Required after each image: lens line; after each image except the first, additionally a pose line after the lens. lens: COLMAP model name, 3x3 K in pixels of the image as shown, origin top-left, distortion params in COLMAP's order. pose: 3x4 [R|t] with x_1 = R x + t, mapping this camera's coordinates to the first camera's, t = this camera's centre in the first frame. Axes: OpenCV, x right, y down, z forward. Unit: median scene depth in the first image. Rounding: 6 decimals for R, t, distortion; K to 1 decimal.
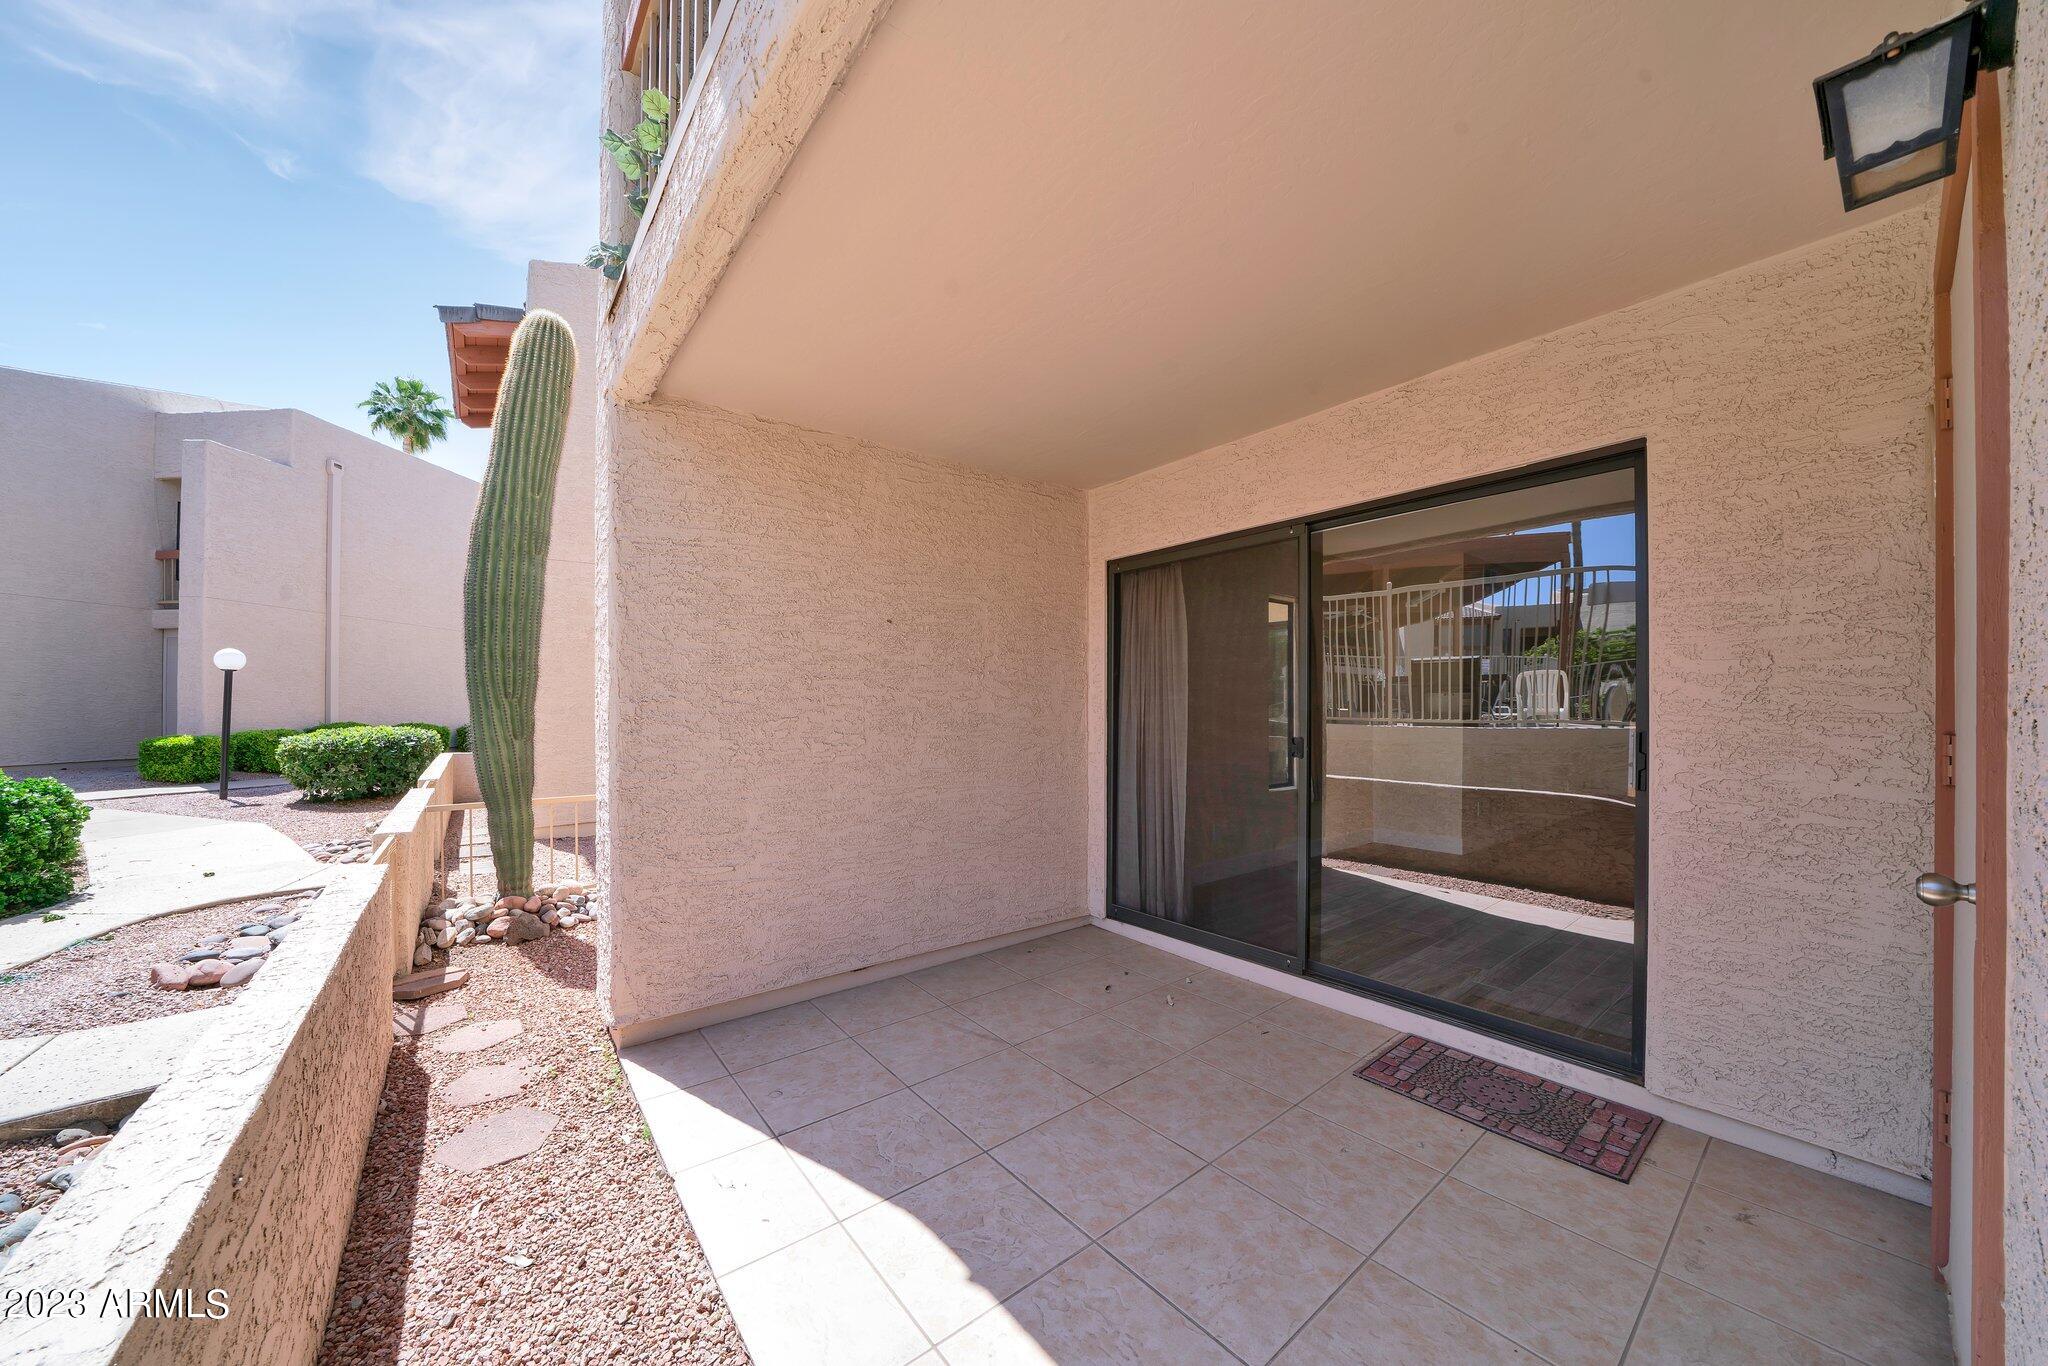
lens RADIAL K [[710.4, 0, 1023.5], [0, 710.4, 697.1], [0, 0, 1]] dist [-0.020794, 0.000882]
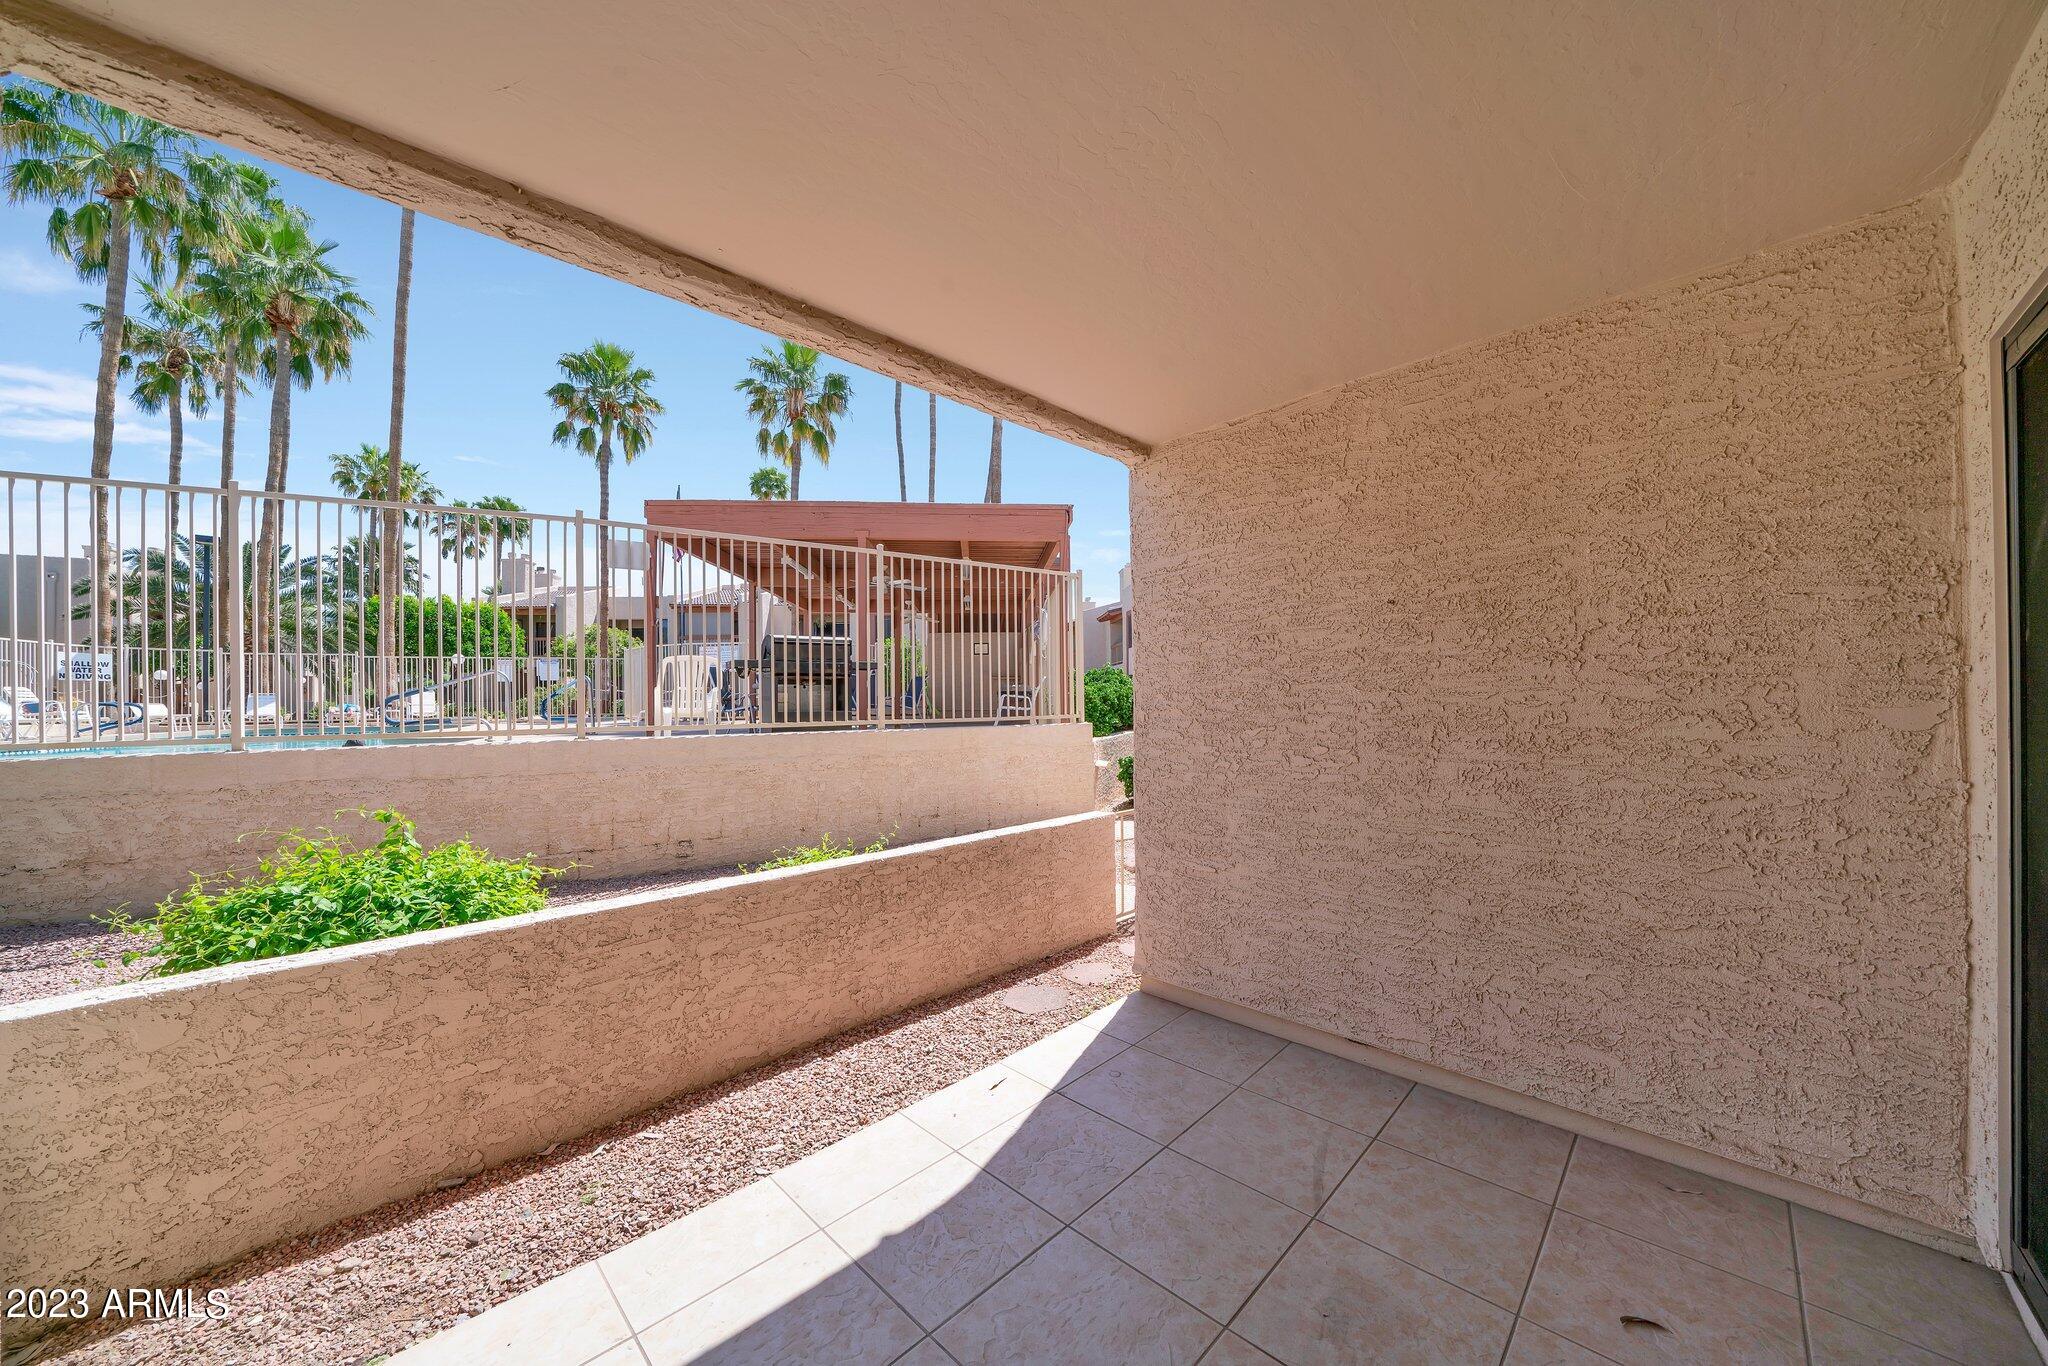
lens RADIAL K [[710.4, 0, 1022.5], [0, 710.4, 688.1], [0, 0, 1]] dist [-0.020794, 0.000882]
pose [[0.114048, -0.017645, -0.993318, 0.570420], [0.026018, 0.999552, -0.014768, -0.016553], [0.993134, -0.024160, 0.114456, 0.585041]]
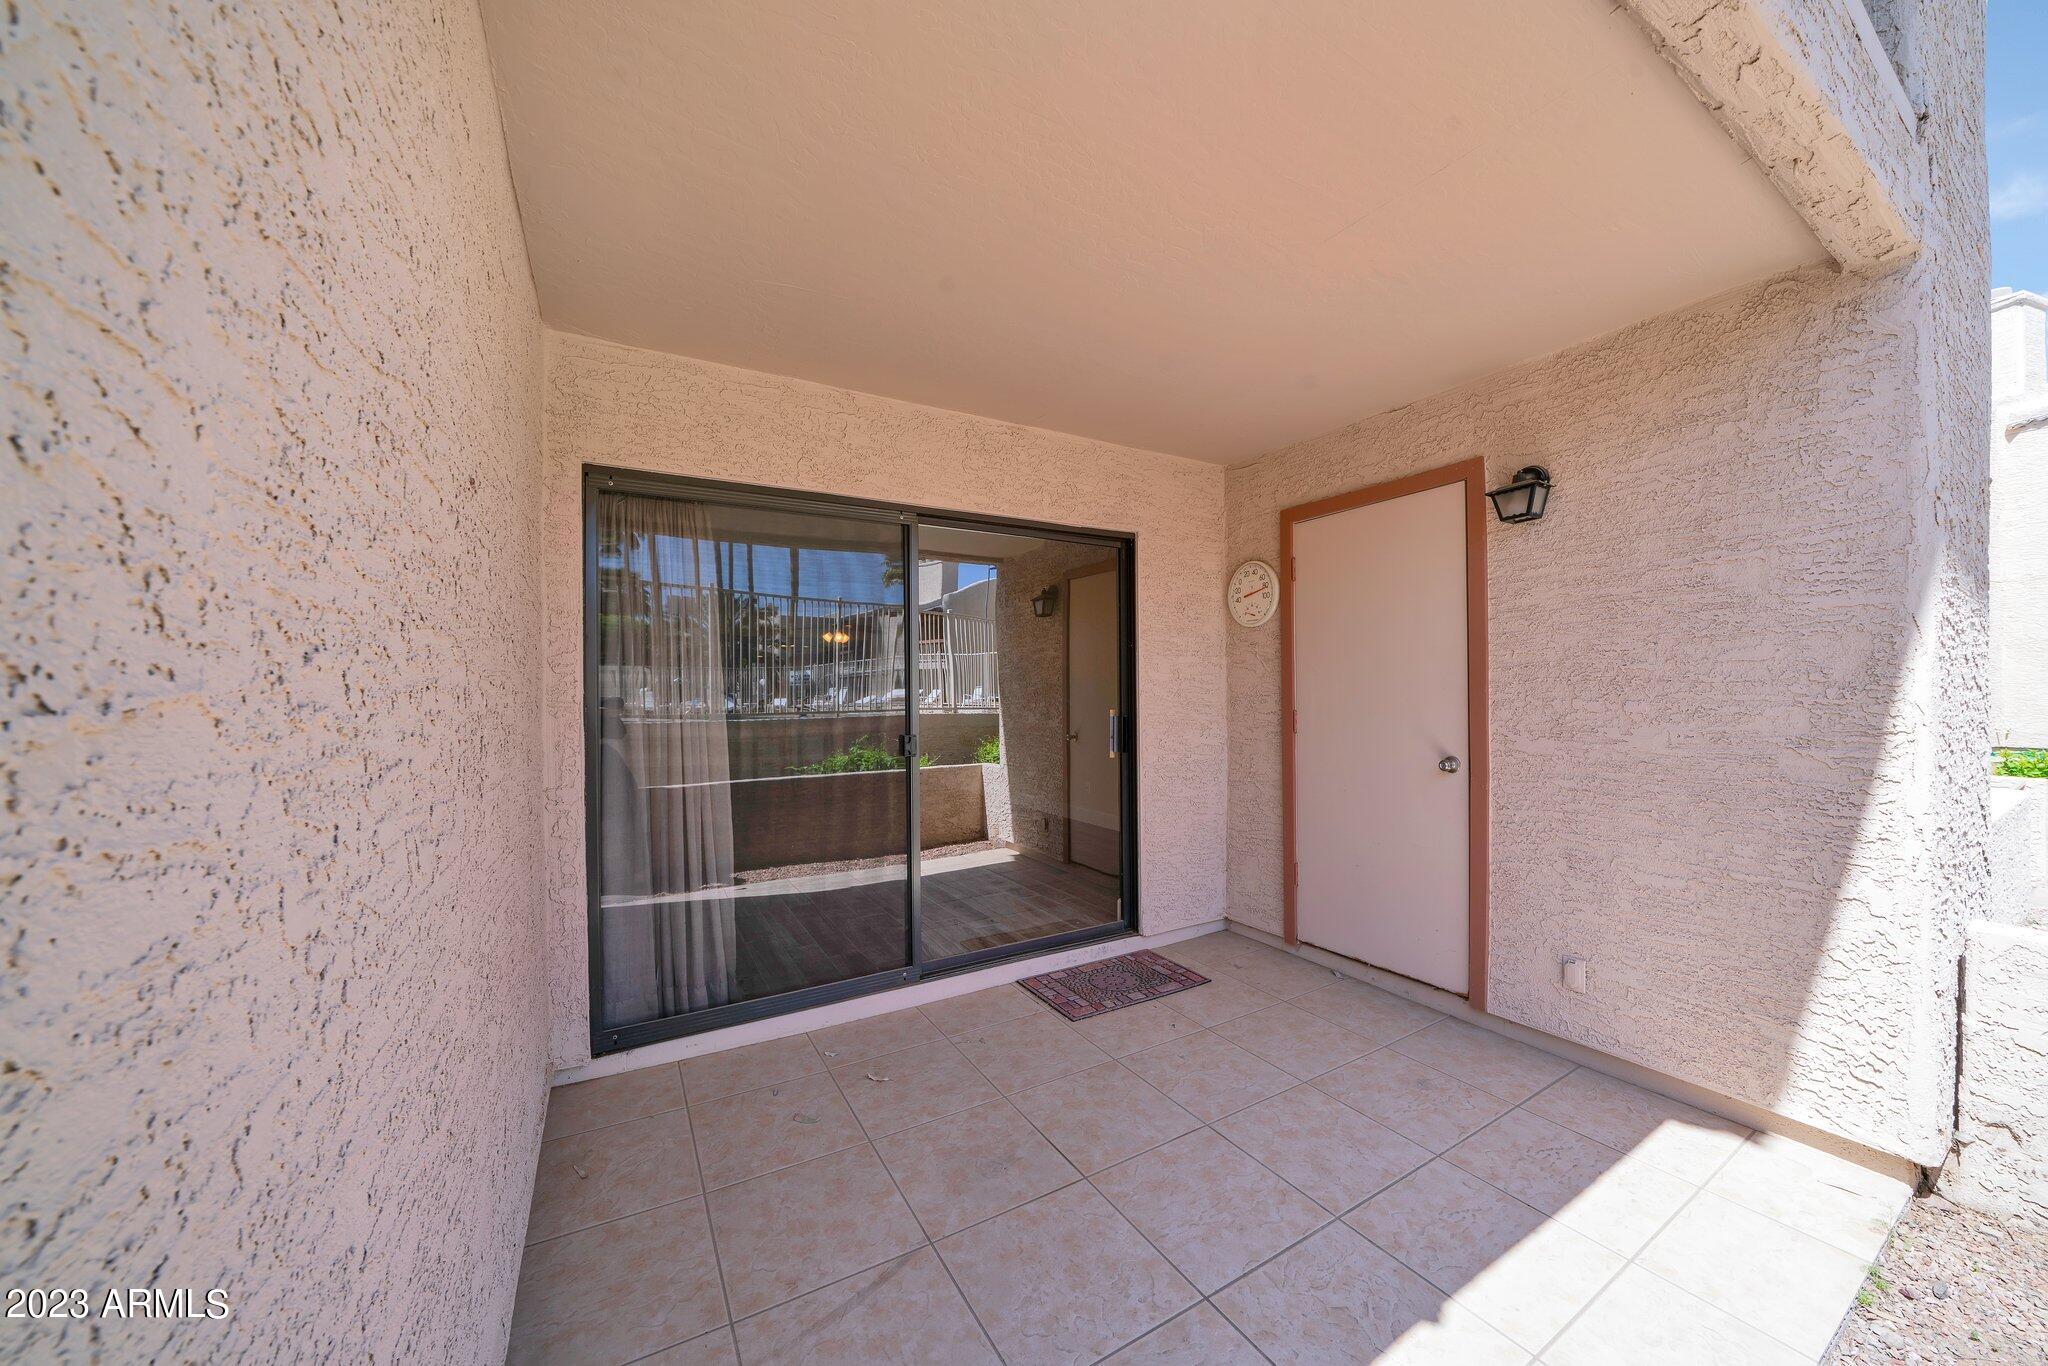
lens RADIAL K [[710.4, 0, 1026.9], [0, 710.4, 693.6], [0, 0, 1]] dist [-0.020794, 0.000882]
pose [[0.142790, 0.002079, 0.989751, -0.560236], [-0.003381, 0.999993, -0.001613, 0.001434], [-0.989747, -0.003116, 0.142796, 0.739607]]
